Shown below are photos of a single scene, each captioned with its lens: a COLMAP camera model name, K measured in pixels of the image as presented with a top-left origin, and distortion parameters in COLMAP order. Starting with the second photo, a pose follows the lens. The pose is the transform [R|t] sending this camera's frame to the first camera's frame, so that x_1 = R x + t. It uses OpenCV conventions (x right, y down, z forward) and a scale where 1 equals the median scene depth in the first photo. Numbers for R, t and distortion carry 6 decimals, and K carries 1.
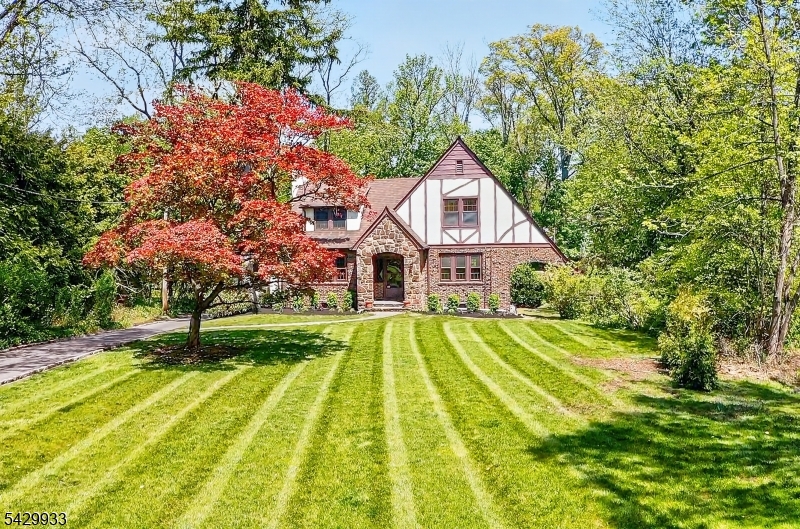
lens RADIAL K [[630.8, 0, 397.3], [0, 630.8, 268.3], [0, 0, 1]] dist [-0.194044, -0.007615]
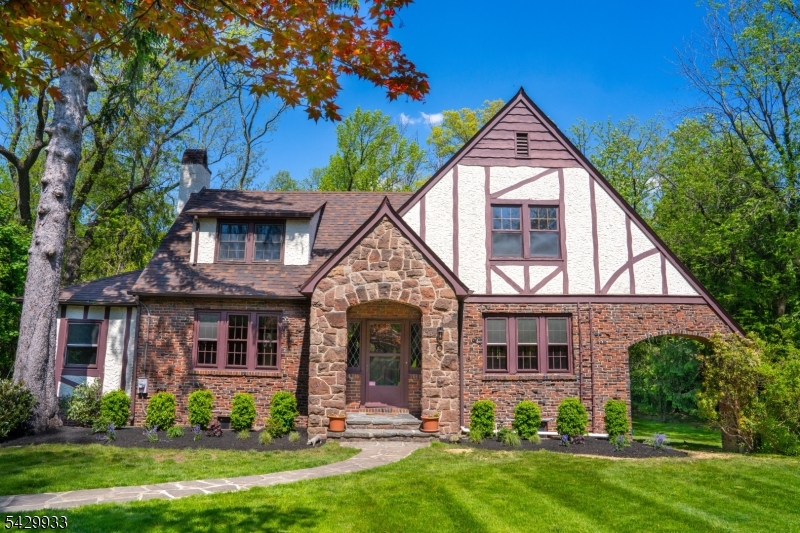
lens RADIAL K [[547.9, 0, 403.8], [0, 547.9, 269.5], [0, 0, 1]] dist [-0.084002, 0.020702]
pose [[0.978932, 0.059151, 0.195433, -0.076787], [-0.015959, 0.976358, -0.215568, 0.035025], [-0.203564, 0.207907, 0.956732, 0.622295]]
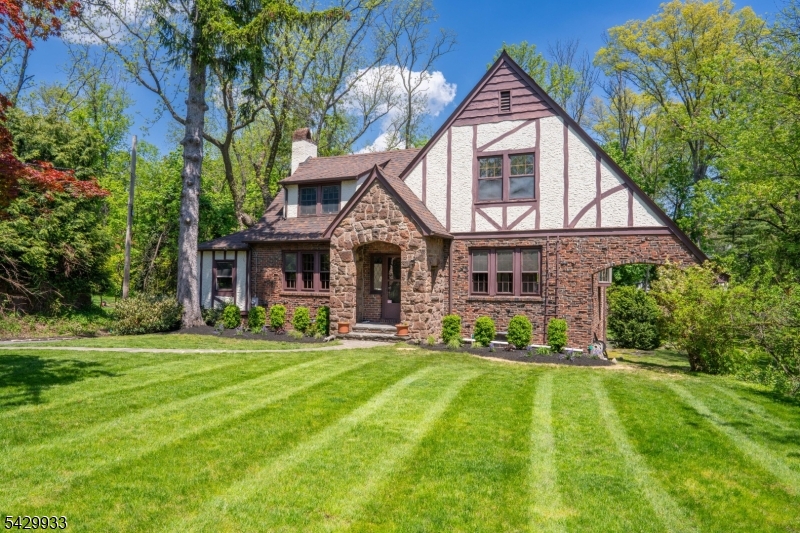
lens RADIAL K [[547.9, 0, 402.6], [0, 547.9, 264.4], [0, 0, 1]] dist [-0.084002, 0.020702]
pose [[0.971111, 0.018966, -0.237874, 0.131596], [-0.037682, 0.996518, -0.074382, 0.033677], [0.235635, 0.081196, 0.968444, 0.496442]]
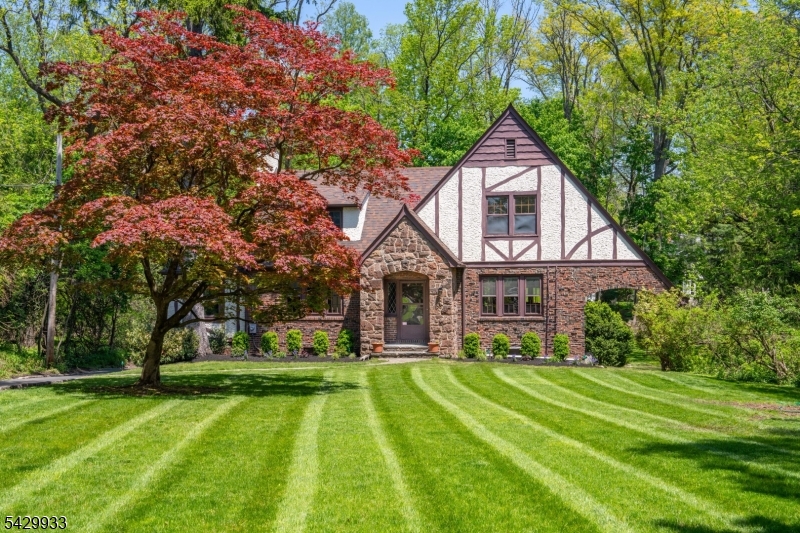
lens RADIAL K [[1017.2, 0, 401.8], [0, 1017.2, 264.7], [0, 0, 1]] dist [0.123267, 0.000000]
pose [[0.999647, 0.011867, 0.023789, -0.045215], [-0.010279, 0.997779, -0.065813, 0.039738], [-0.024518, 0.065545, 0.997548, -0.105401]]
